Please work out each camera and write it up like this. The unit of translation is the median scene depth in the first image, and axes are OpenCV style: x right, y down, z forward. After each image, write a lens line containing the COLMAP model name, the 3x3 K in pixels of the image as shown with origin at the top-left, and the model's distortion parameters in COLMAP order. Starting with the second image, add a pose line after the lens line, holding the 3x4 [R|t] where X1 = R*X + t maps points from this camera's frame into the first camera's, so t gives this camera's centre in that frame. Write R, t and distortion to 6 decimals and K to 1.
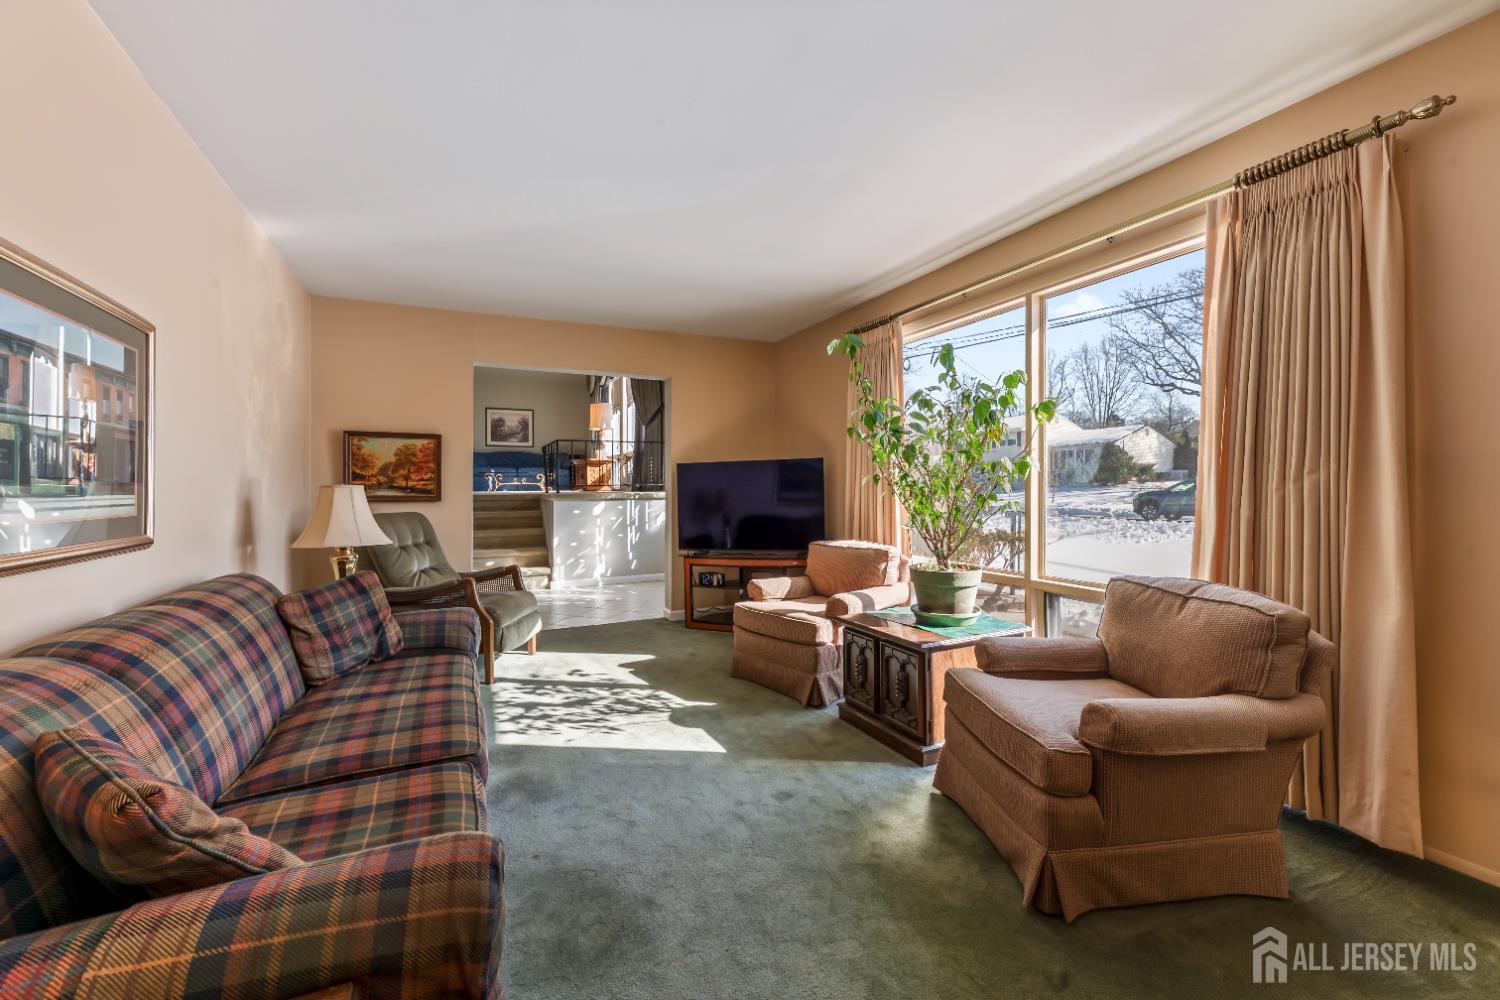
lens RADIAL K [[611.9, 0, 751.3], [0, 611.9, 492.3], [0, 0, 1]] dist [0.000327, 0.000318]
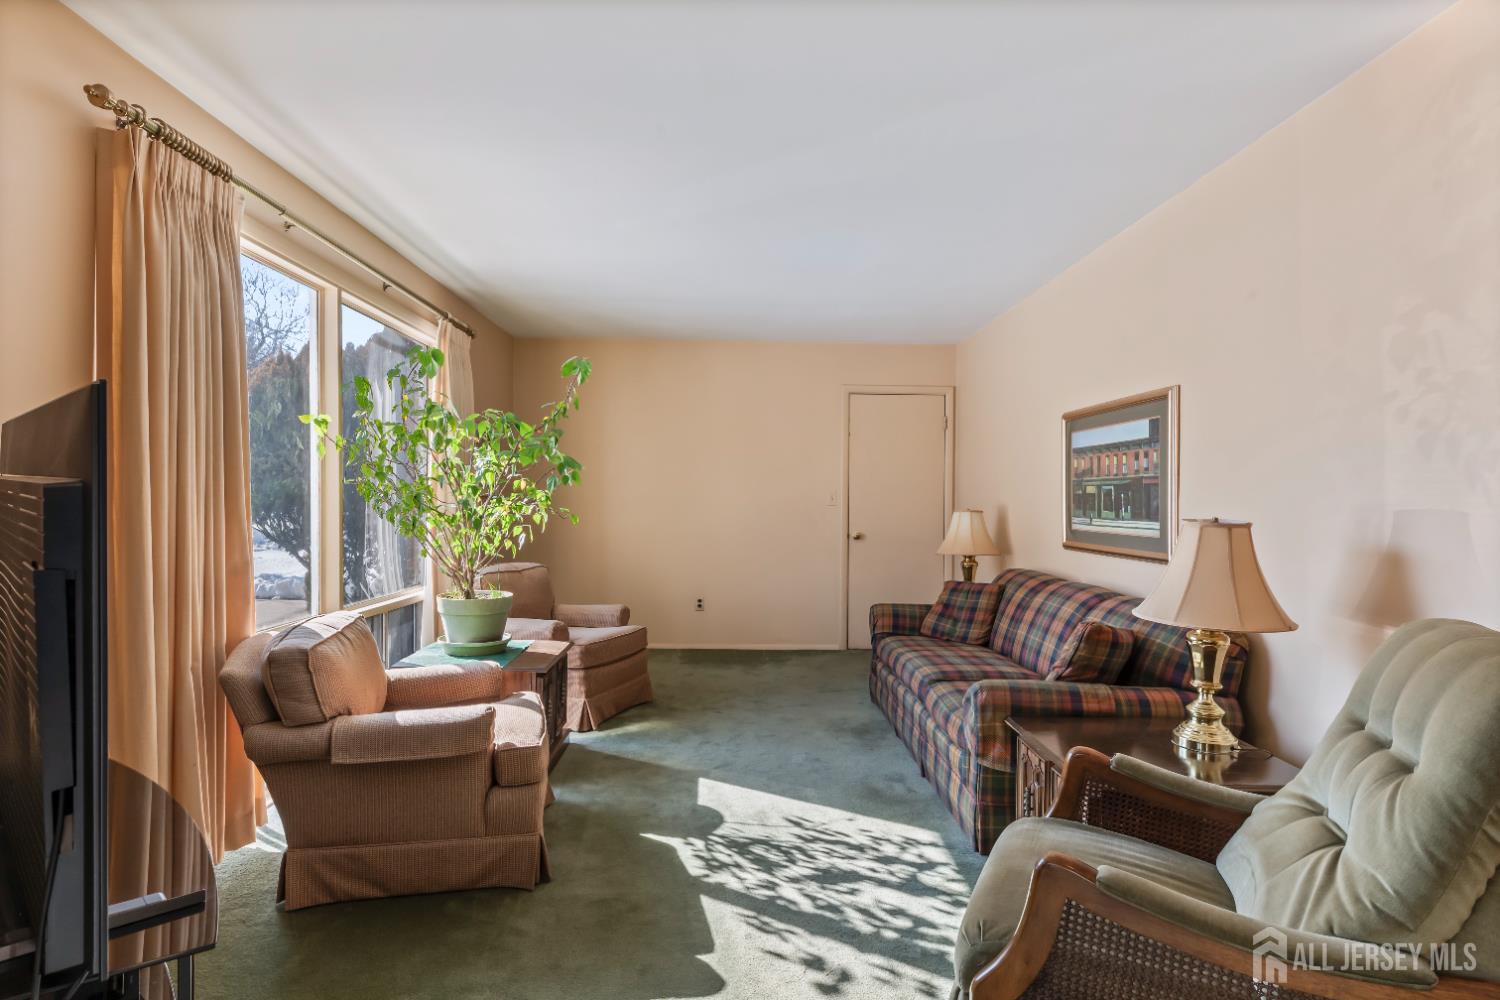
lens RADIAL K [[795.6, 0, 740.5], [0, 795.6, 505.9], [0, 0, 1]] dist [-0.012956, 0.000092]
pose [[-0.906963, -0.006204, 0.421165, -0.533375], [-0.000473, 0.999906, 0.013712, -0.033476], [-0.421211, 0.012237, -0.906880, 1.769843]]
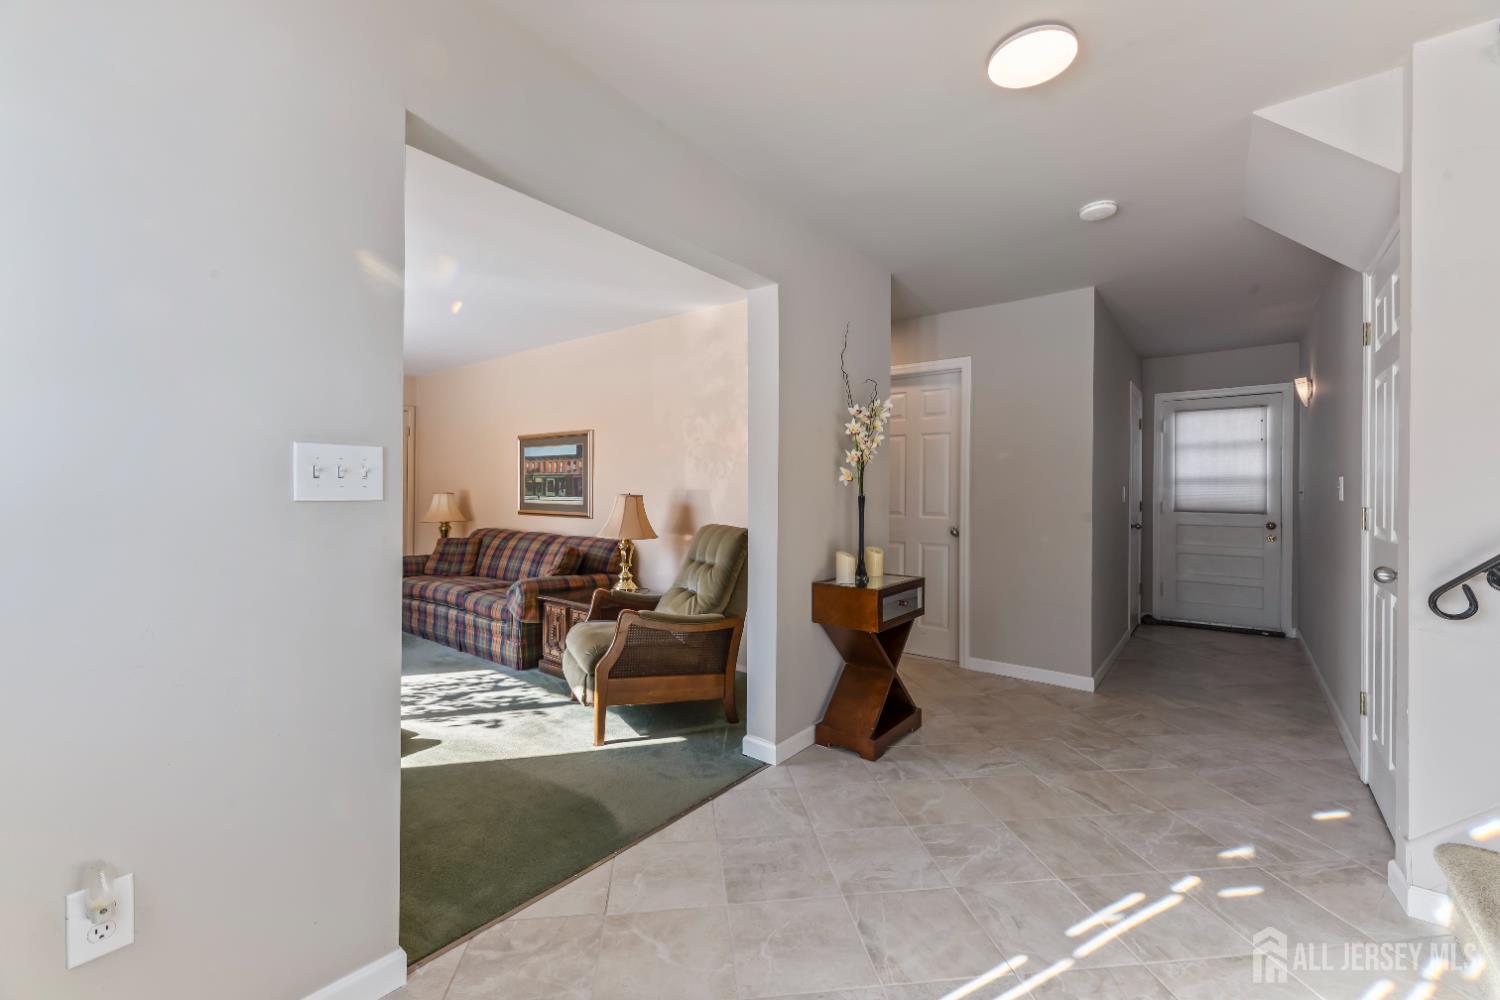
lens RADIAL K [[611.9, 0, 742.1], [0, 611.9, 485.9], [0, 0, 1]] dist [0.000327, 0.000318]
pose [[-0.897727, -0.011376, -0.440405, -0.262896], [-0.010902, 0.999934, -0.003607, -0.026185], [0.440417, 0.001563, -0.897792, 2.213843]]
